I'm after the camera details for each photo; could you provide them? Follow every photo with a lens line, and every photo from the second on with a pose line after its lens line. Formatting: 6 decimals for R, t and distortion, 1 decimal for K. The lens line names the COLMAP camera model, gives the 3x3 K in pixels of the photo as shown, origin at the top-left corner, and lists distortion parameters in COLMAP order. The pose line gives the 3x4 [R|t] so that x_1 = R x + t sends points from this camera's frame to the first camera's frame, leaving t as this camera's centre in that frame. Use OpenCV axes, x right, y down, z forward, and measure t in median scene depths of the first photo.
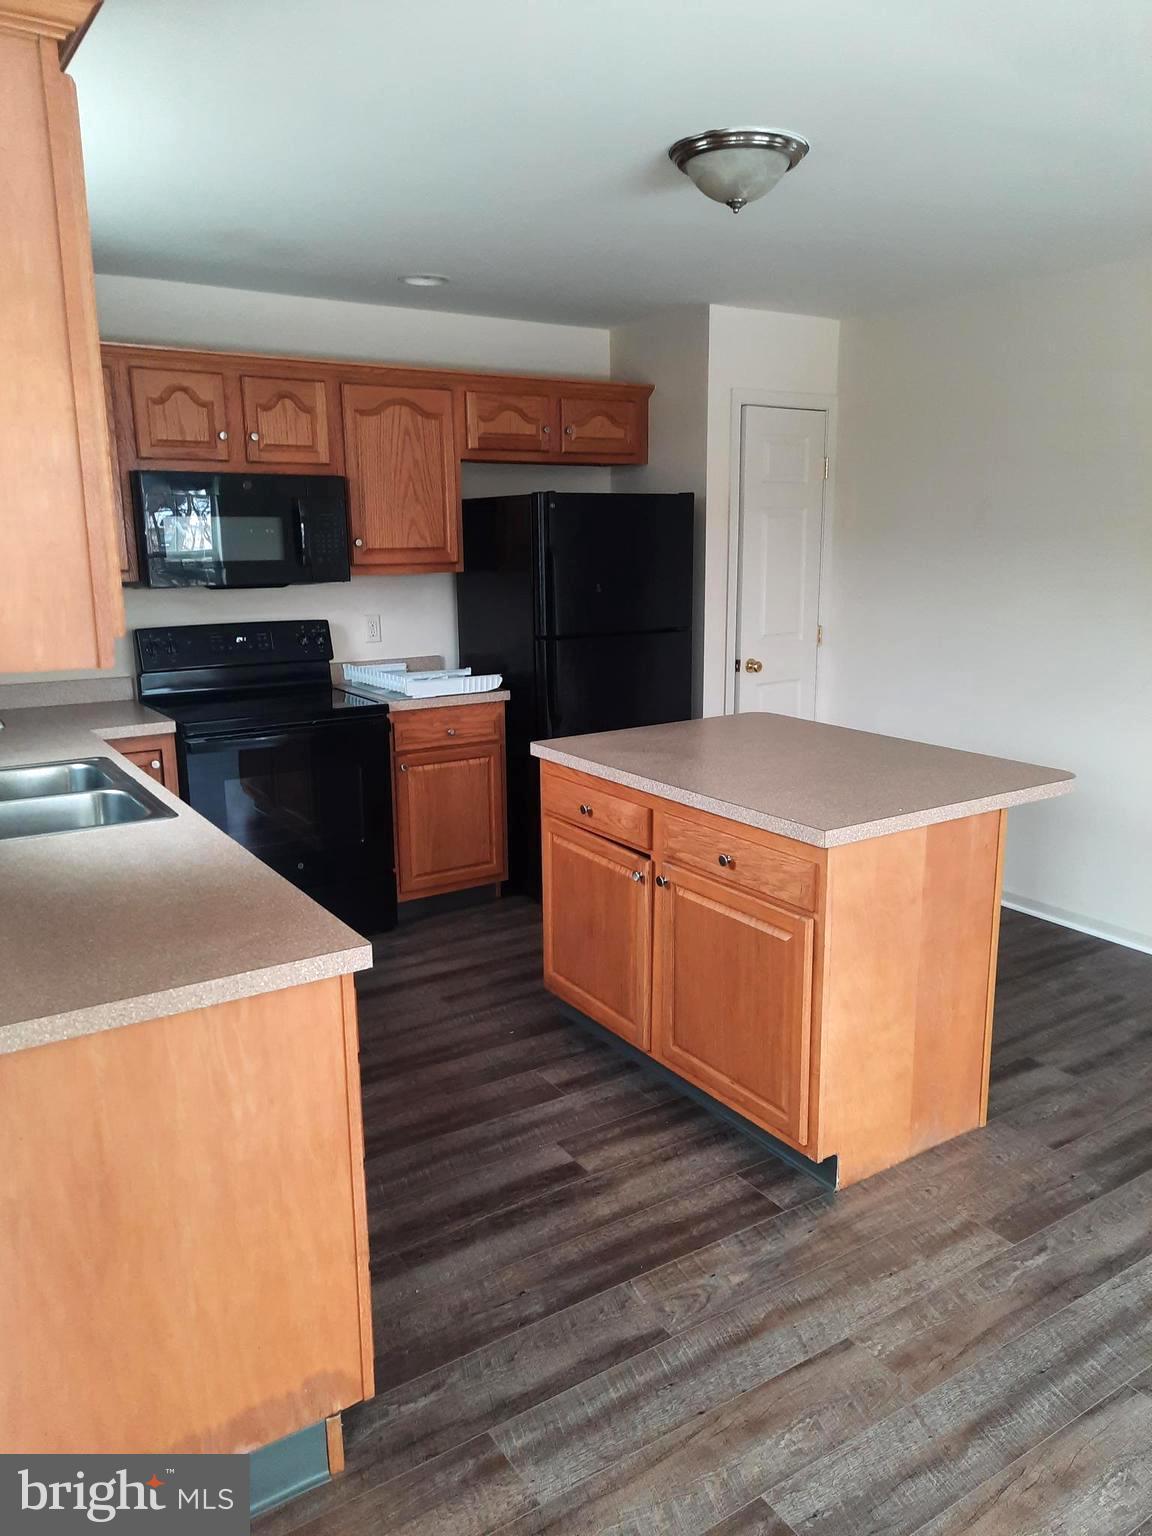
lens RADIAL K [[1118.6, 0, 579.2], [0, 1118.6, 767.7], [0, 0, 1]] dist [0.038471, 0.000953]
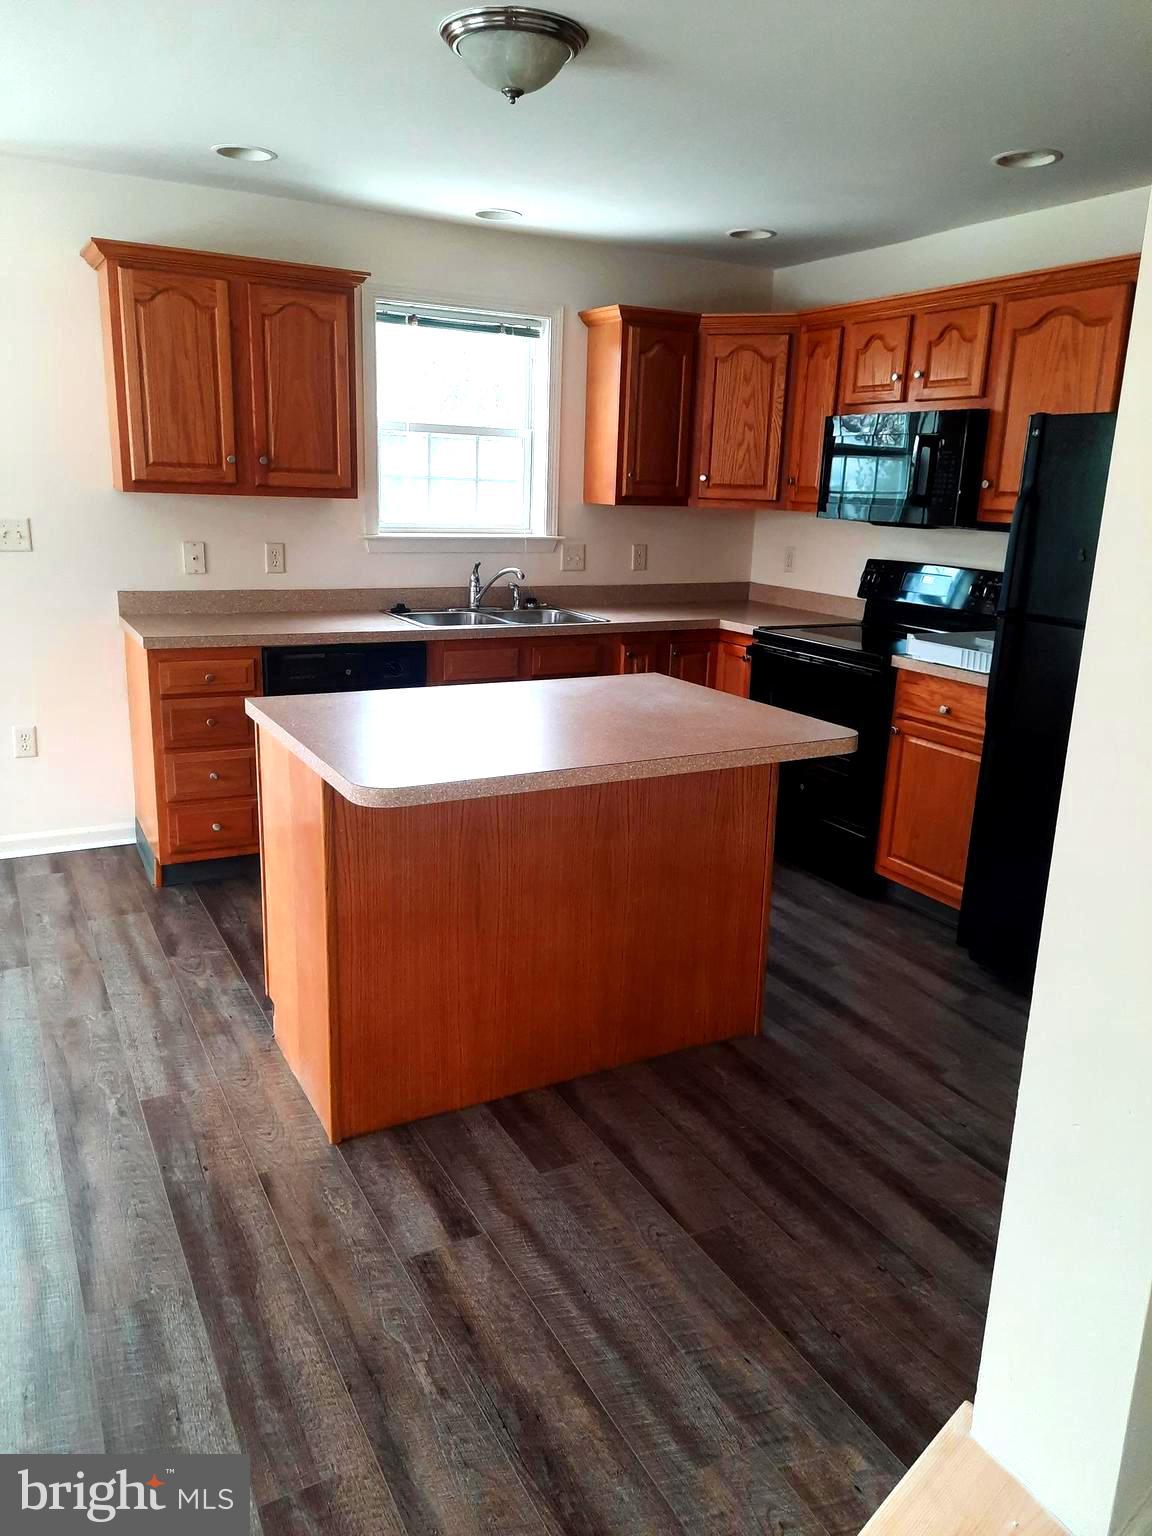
lens RADIAL K [[1118.6, 0, 578.1], [0, 1118.6, 769.1], [0, 0, 1]] dist [0.038471, 0.000953]
pose [[-0.089699, 0.248600, -0.964444, 1.235693], [-0.244316, 0.933268, 0.263287, -0.243579], [0.965538, 0.259246, -0.022976, 1.277351]]
